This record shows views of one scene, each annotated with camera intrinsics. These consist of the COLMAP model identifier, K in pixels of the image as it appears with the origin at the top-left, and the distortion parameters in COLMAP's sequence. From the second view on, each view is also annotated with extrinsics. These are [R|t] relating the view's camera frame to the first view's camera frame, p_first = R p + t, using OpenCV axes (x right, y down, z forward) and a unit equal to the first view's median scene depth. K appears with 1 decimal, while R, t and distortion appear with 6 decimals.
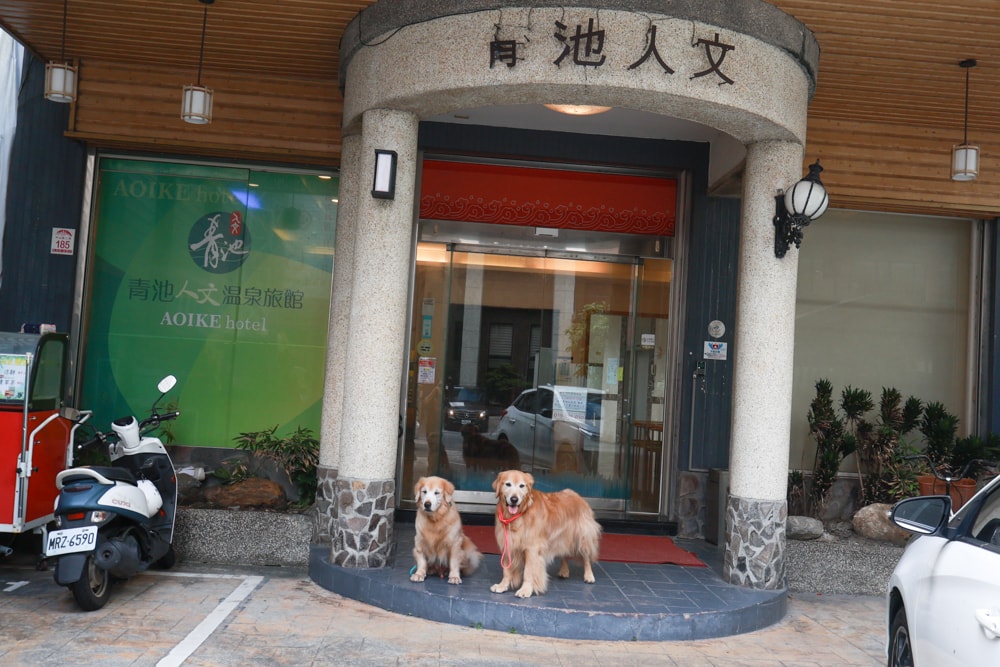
lens RADIAL K [[642.5, 0, 503.0], [0, 642.5, 315.4], [0, 0, 1]] dist [0.003130, 0.001027]
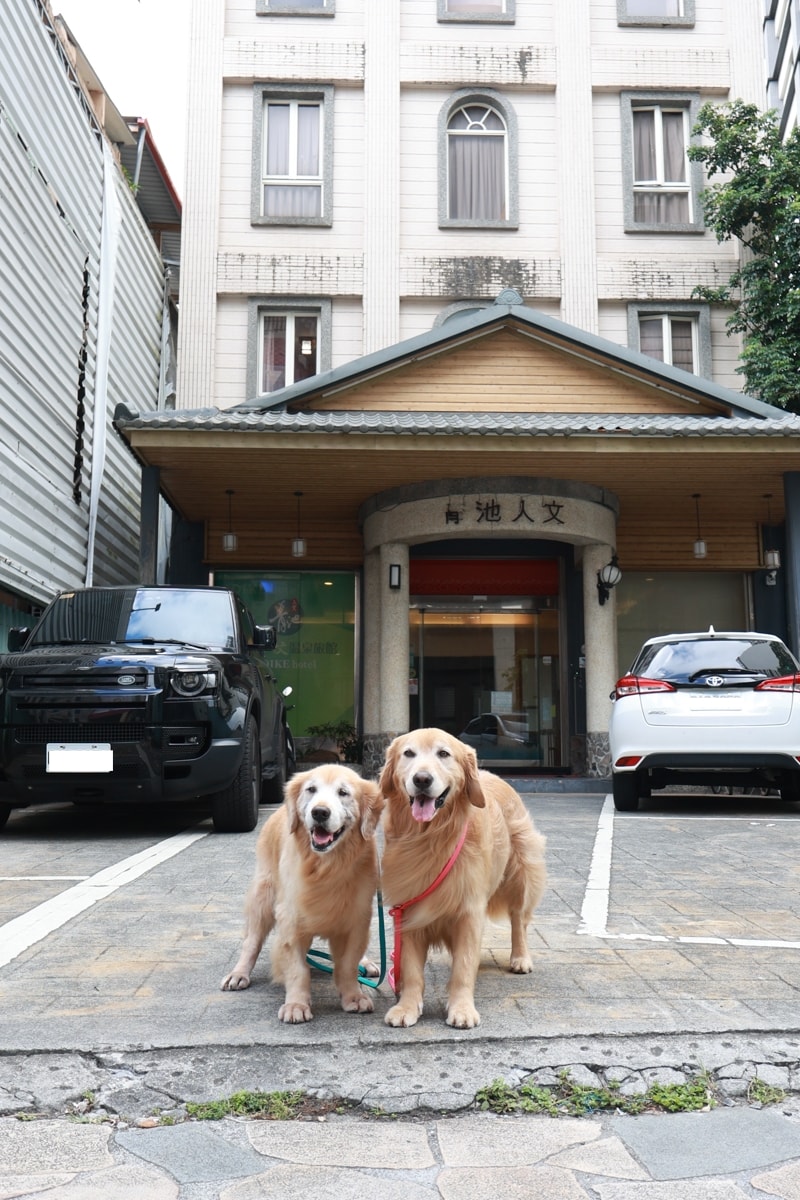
lens RADIAL K [[1096.6, 0, 400.0], [0, 1096.6, 600.0], [0, 0, 1]] dist [-0.000931, -0.000004]
pose [[0.997827, -0.064763, -0.012116, -0.133964], [0.063033, 0.991867, -0.110578, 0.226580], [0.019179, 0.109574, 0.993794, -2.349398]]
